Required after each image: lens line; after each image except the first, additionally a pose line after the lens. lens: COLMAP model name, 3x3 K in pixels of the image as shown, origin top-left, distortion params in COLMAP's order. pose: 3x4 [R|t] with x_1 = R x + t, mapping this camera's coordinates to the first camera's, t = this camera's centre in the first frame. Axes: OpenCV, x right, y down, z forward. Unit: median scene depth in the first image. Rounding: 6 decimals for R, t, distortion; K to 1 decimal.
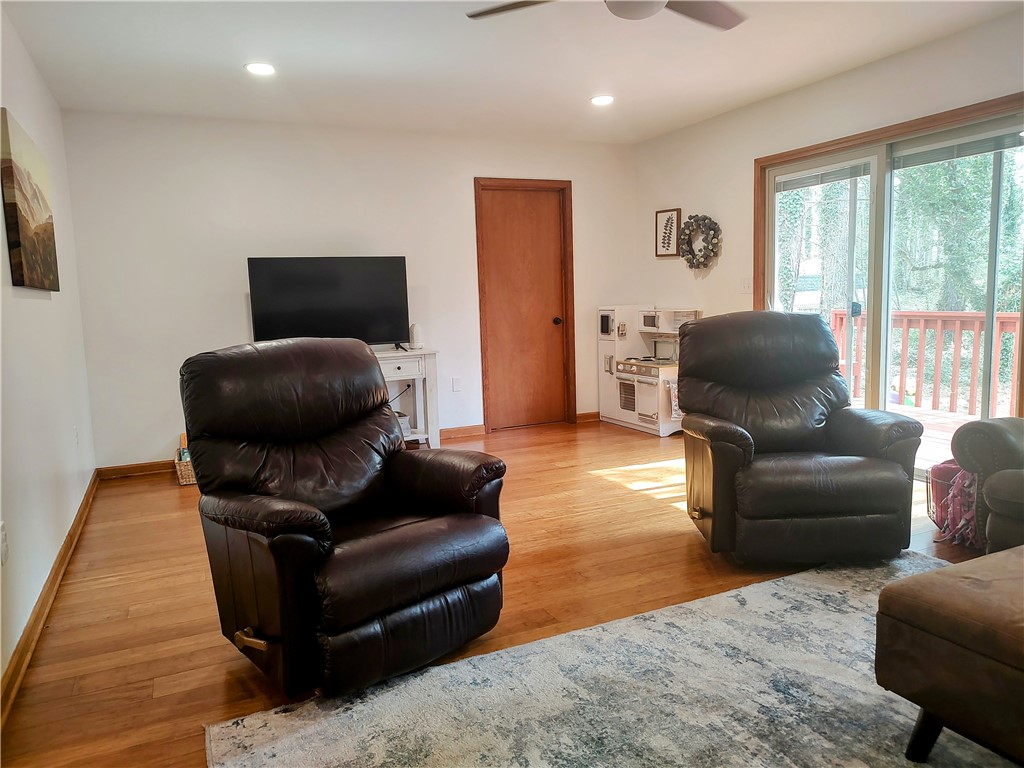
lens RADIAL K [[736.4, 0, 502.4], [0, 736.4, 386.4], [0, 0, 1]] dist [0.023601, -0.031134]
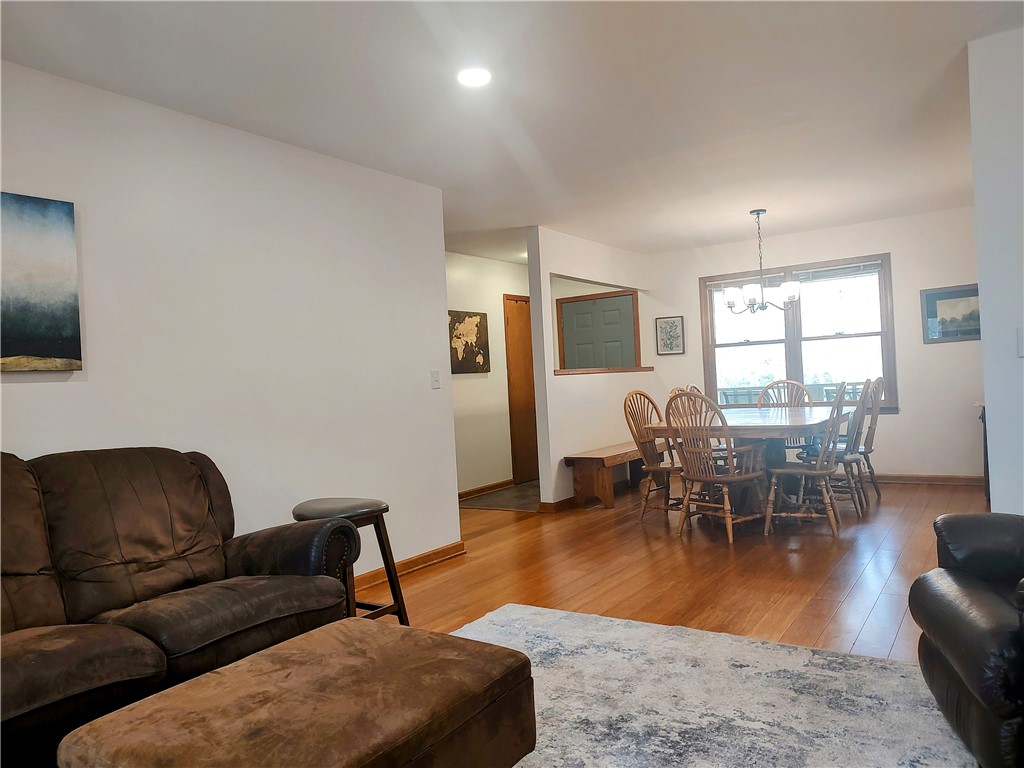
lens RADIAL K [[736.4, 0, 508.4], [0, 736.4, 378.5], [0, 0, 1]] dist [0.023601, -0.031134]
pose [[-0.850240, 0.079385, -0.520374, 0.537927], [0.017953, 0.992361, 0.122056, -0.128222], [0.526088, 0.094435, -0.845171, 0.937454]]
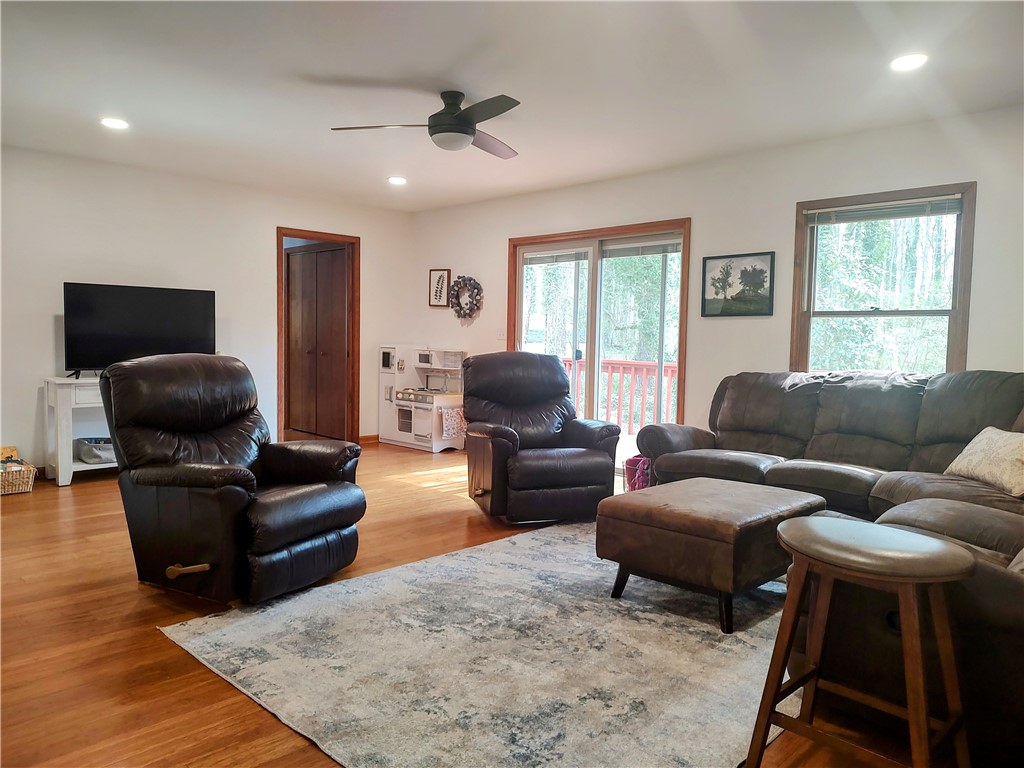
lens RADIAL K [[736.4, 0, 502.5], [0, 736.4, 381.9], [0, 0, 1]] dist [0.023601, -0.031134]
pose [[0.938046, 0.031174, 0.345105, -0.170709], [-0.008748, 0.997758, -0.066352, 0.051873], [-0.346400, 0.059222, 0.936216, -0.313317]]
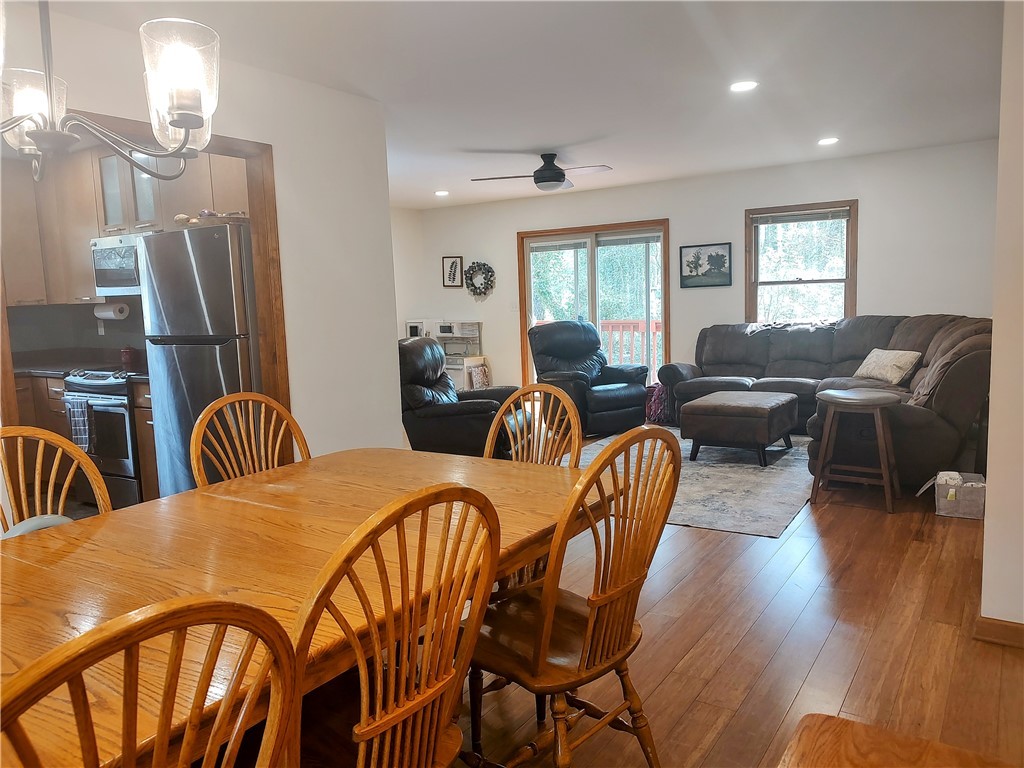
lens RADIAL K [[736.4, 0, 516.1], [0, 736.4, 379.5], [0, 0, 1]] dist [0.023601, -0.031134]
pose [[0.856765, -0.056625, 0.512590, -0.813761], [0.071687, 0.997381, -0.009643, 0.069231], [-0.510701, 0.045008, 0.858580, -0.651541]]
